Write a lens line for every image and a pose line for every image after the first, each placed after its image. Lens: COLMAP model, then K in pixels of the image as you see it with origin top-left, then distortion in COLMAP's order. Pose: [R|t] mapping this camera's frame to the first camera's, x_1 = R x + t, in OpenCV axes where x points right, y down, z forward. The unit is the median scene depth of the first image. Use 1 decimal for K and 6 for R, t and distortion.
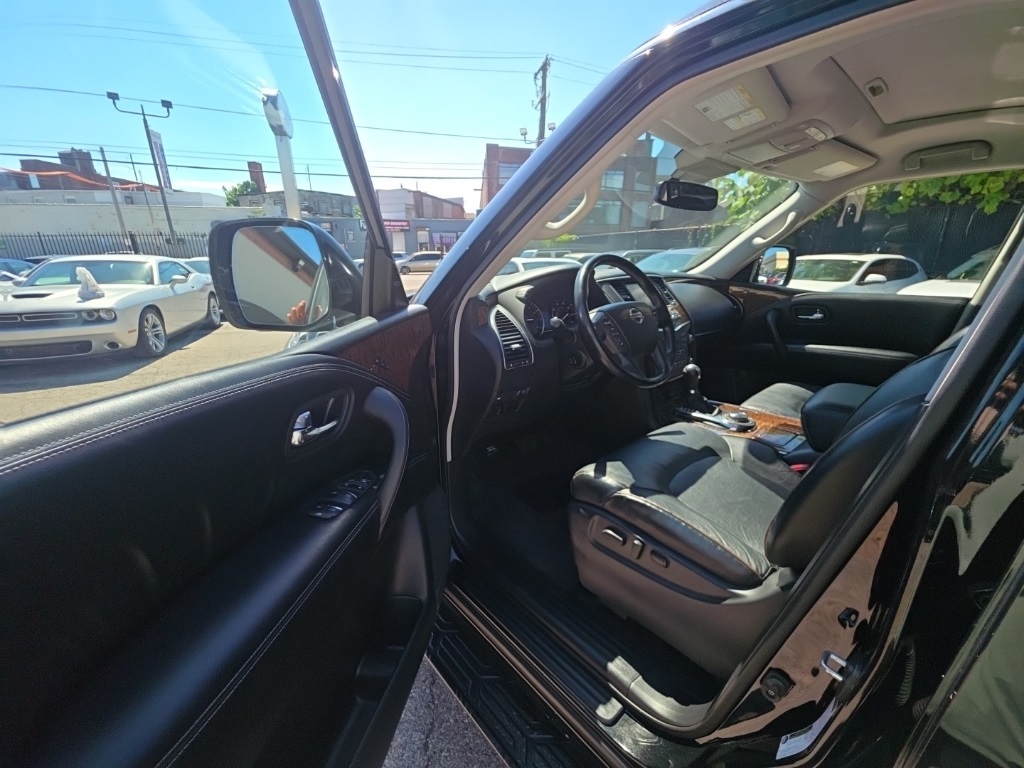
lens RADIAL K [[407.7, 0, 503.7], [0, 407.7, 384.1], [0, 0, 1]] dist [0.000504, -0.000101]
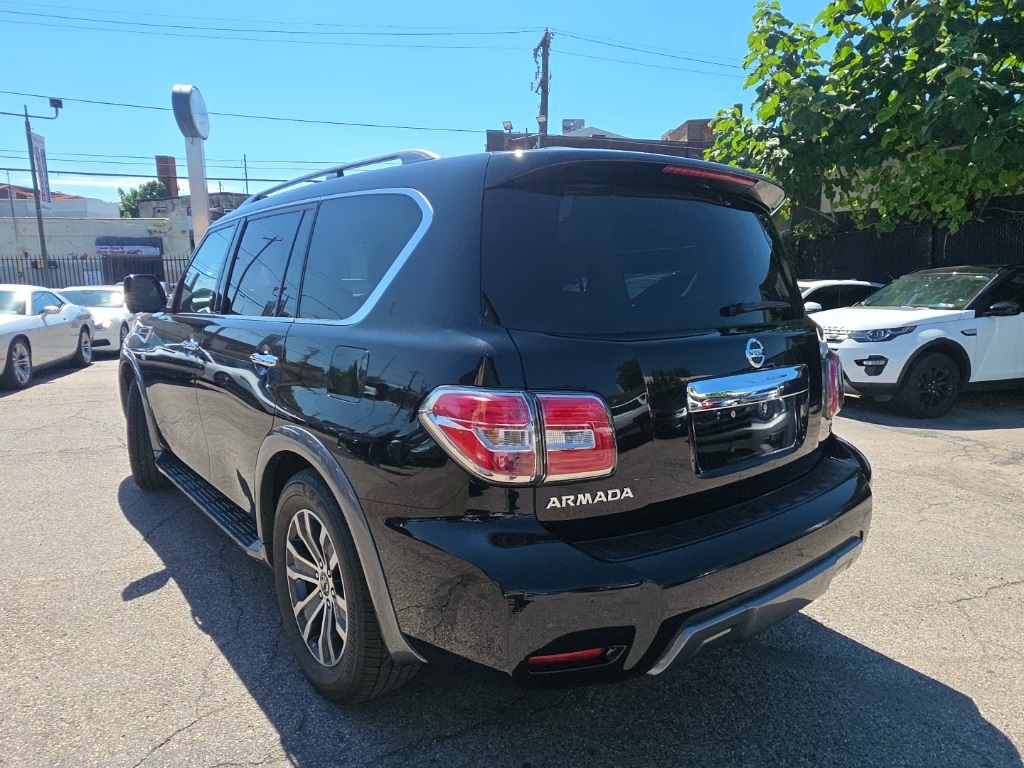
lens RADIAL K [[649.3, 0, 512.0], [0, 649.3, 384.0], [0, 0, 1]] dist [-0.000439, -0.000804]
pose [[0.999453, 0.000382, -0.033073, 0.227204], [-0.005276, 0.988972, -0.148008, 0.092596], [0.032651, 0.148101, 0.988433, -0.302801]]
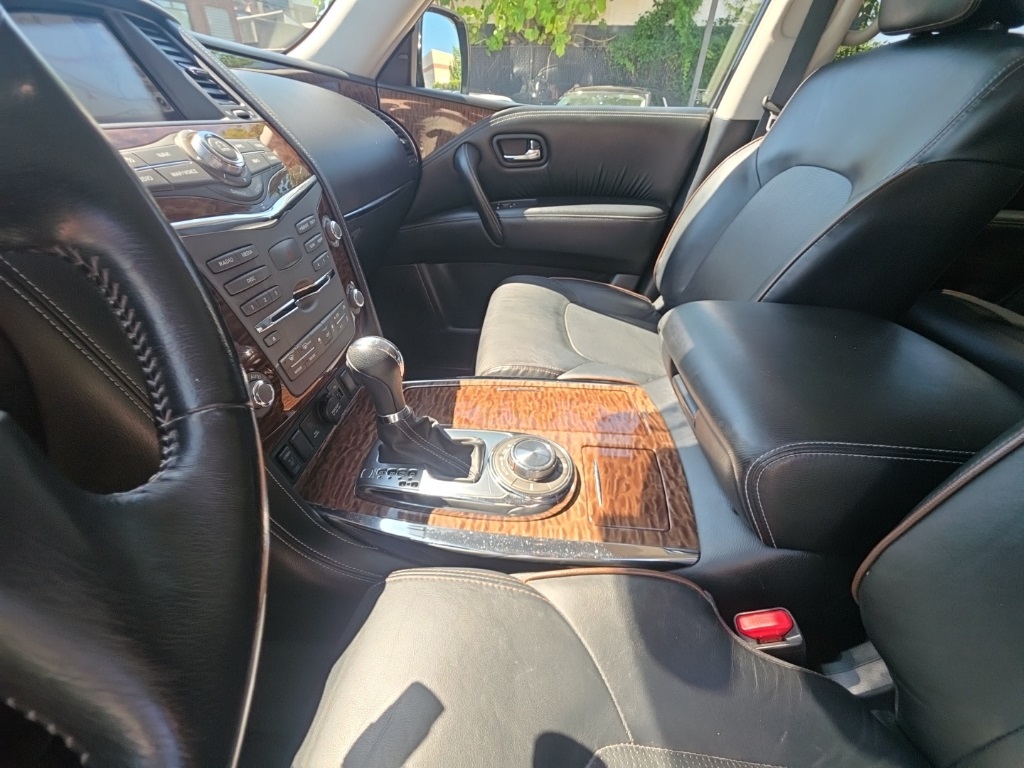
lens RADIAL K [[407.7, 0, 503.7], [0, 407.7, 384.1], [0, 0, 1]] dist [0.000504, -0.000101]
pose [[0.708034, -0.373364, 0.599405, 0.067852], [0.180255, 0.916238, 0.357794, -0.020589], [-0.682785, -0.145285, 0.716028, 0.142478]]
